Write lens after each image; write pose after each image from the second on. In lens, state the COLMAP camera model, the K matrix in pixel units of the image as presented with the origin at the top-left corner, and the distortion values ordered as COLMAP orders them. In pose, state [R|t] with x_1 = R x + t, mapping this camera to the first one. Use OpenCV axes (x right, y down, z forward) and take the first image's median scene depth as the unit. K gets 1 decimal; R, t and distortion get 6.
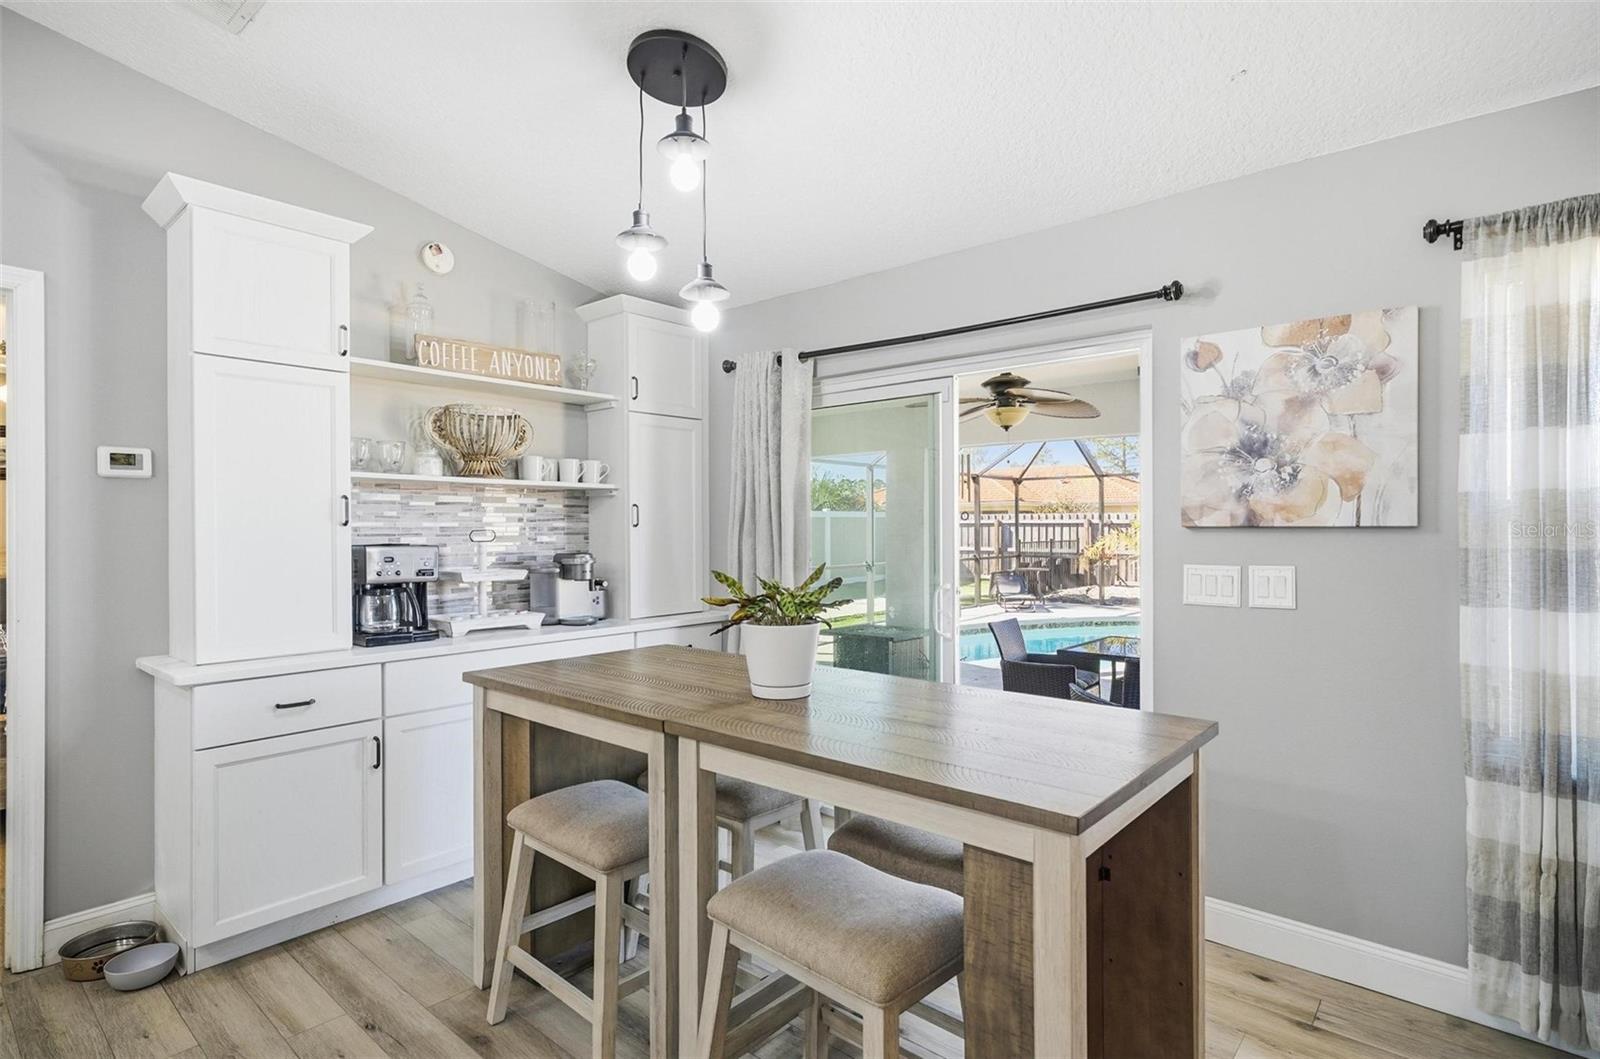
lens RADIAL K [[808.6, 0, 805.5], [0, 808.6, 529.9], [0, 0, 1]] dist [-0.002764, 0.003035]
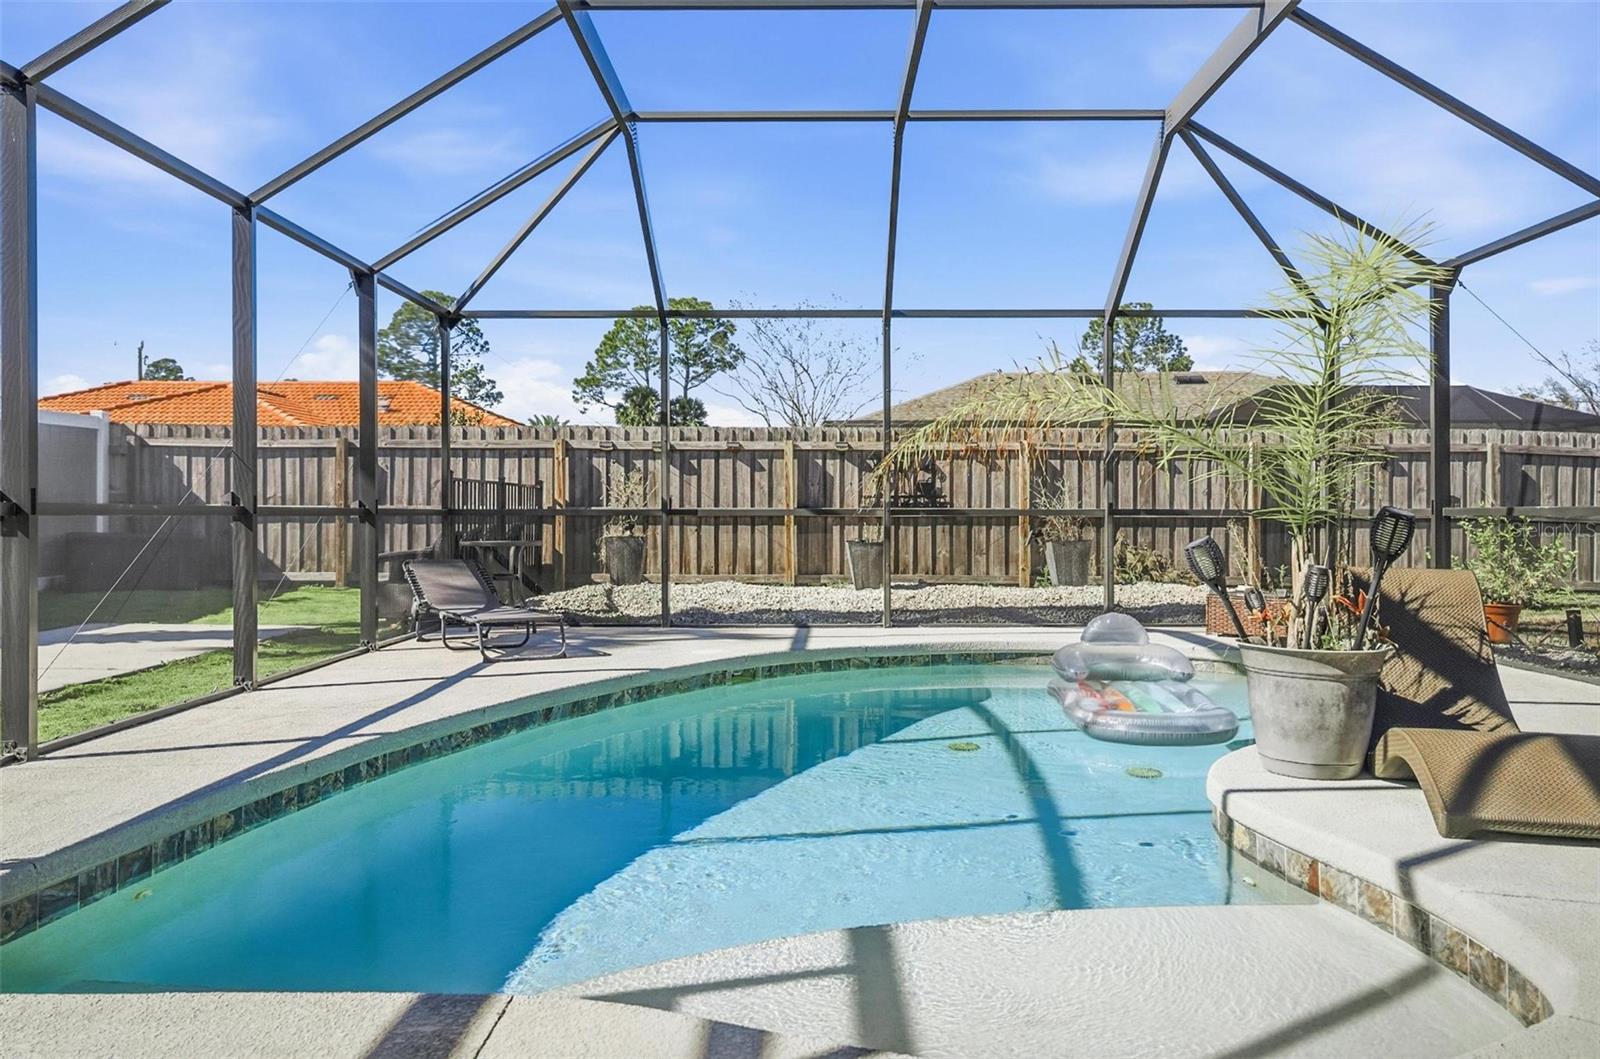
lens RADIAL K [[1192.9, 0, 795.9], [0, 1192.9, 531.5], [0, 0, 1]] dist [-0.003983, 0.025621]
pose [[0.767478, -0.009659, 0.641003, 0.137622], [-0.000871, 0.999870, 0.016110, 0.190045], [-0.641075, -0.012922, 0.767370, 2.766366]]
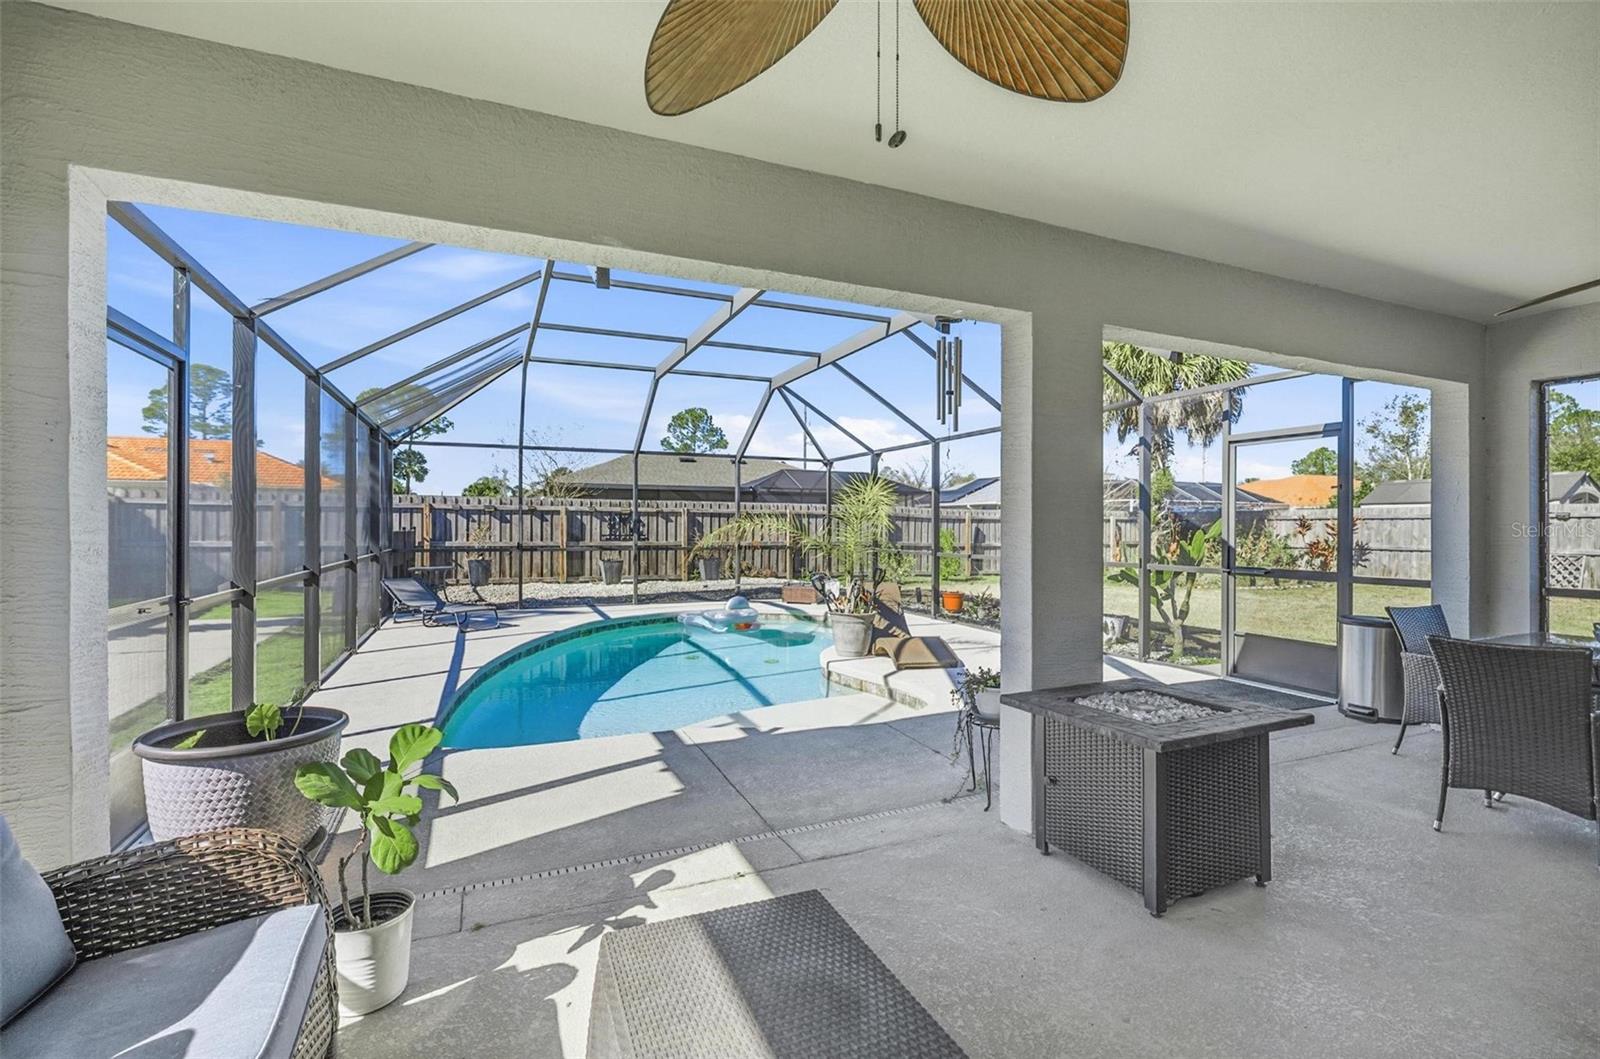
lens RADIAL K [[717.3, 0, 796.1], [0, 717.3, 519.0], [0, 0, 1]] dist [-0.014446, 0.004133]
pose [[0.436796, 0.008598, 0.899519, -0.871961], [-0.005541, 0.999961, -0.006867, 0.035527], [-0.899544, -0.001985, 0.436827, 2.519978]]
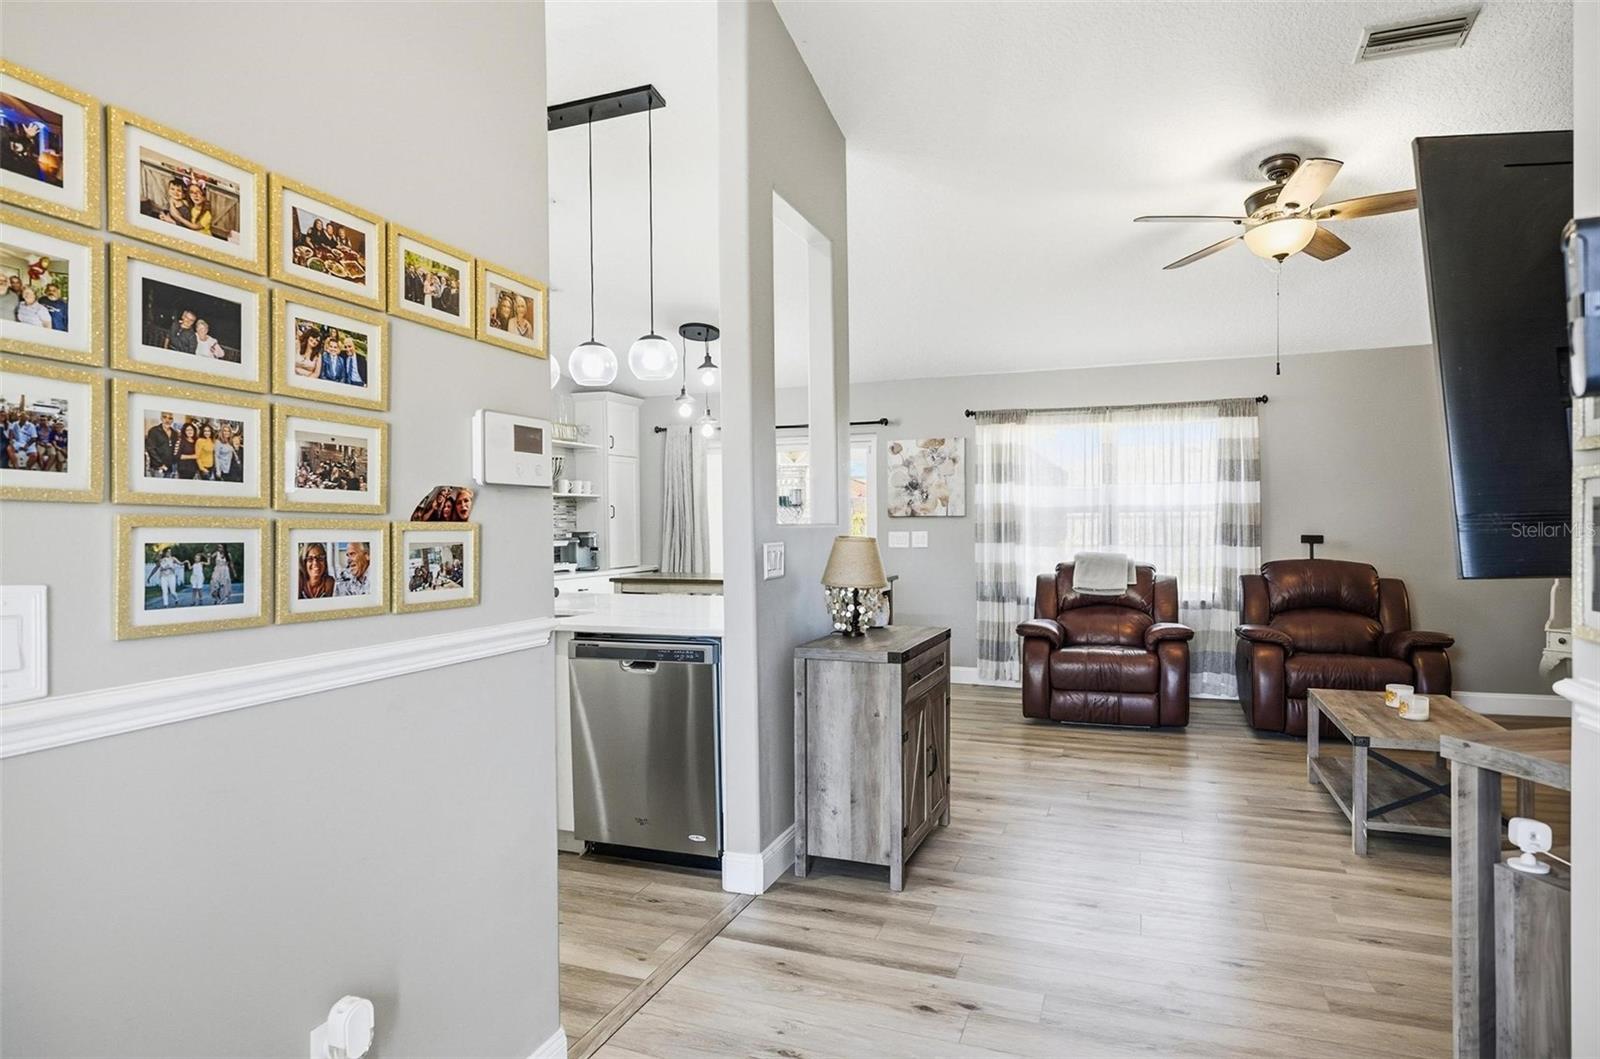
lens RADIAL K [[906.8, 0, 817.7], [0, 906.8, 540.4], [0, 0, 1]] dist [0.030392, -0.006021]
pose [[0.935310, -0.011435, 0.353644, -0.738676], [0.006336, 0.999859, 0.015573, 0.024834], [-0.353772, -0.012325, 0.935250, -1.563032]]
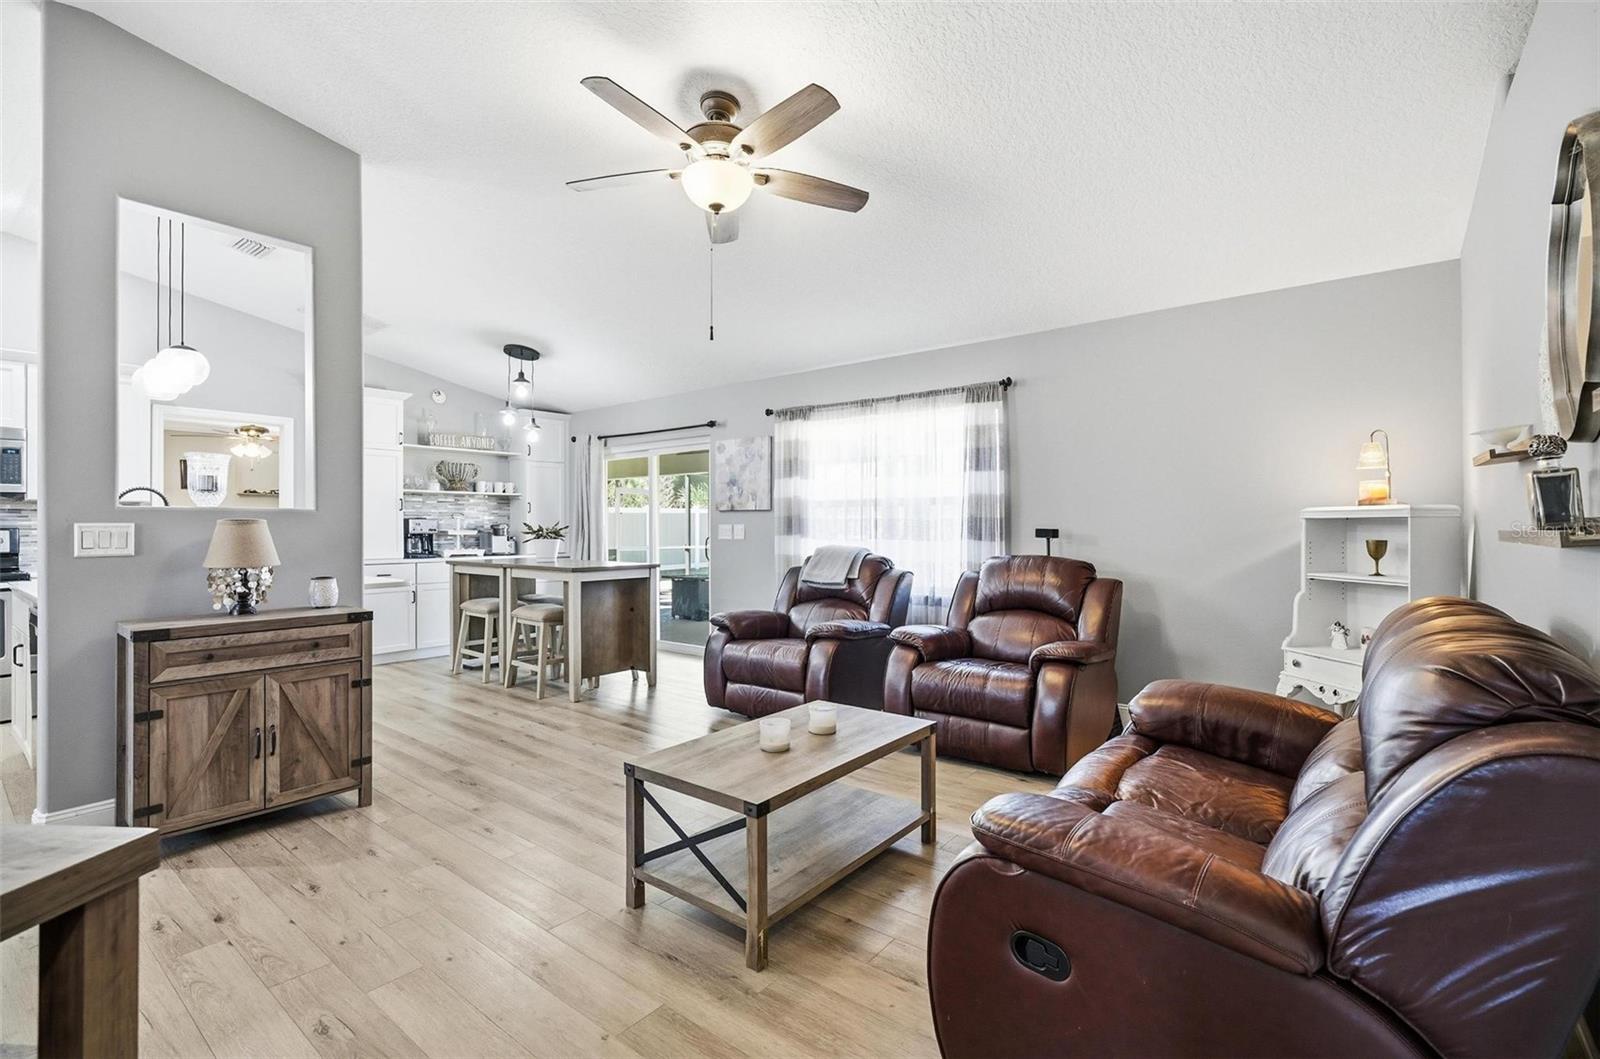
lens RADIAL K [[717.3, 0, 798.8], [0, 717.3, 523.8], [0, 0, 1]] dist [-0.014446, 0.004133]
pose [[0.999429, 0.000414, 0.033786, 0.685741], [-0.000245, 0.999987, -0.005027, 0.053922], [-0.033788, 0.005016, 0.999416, -1.458480]]
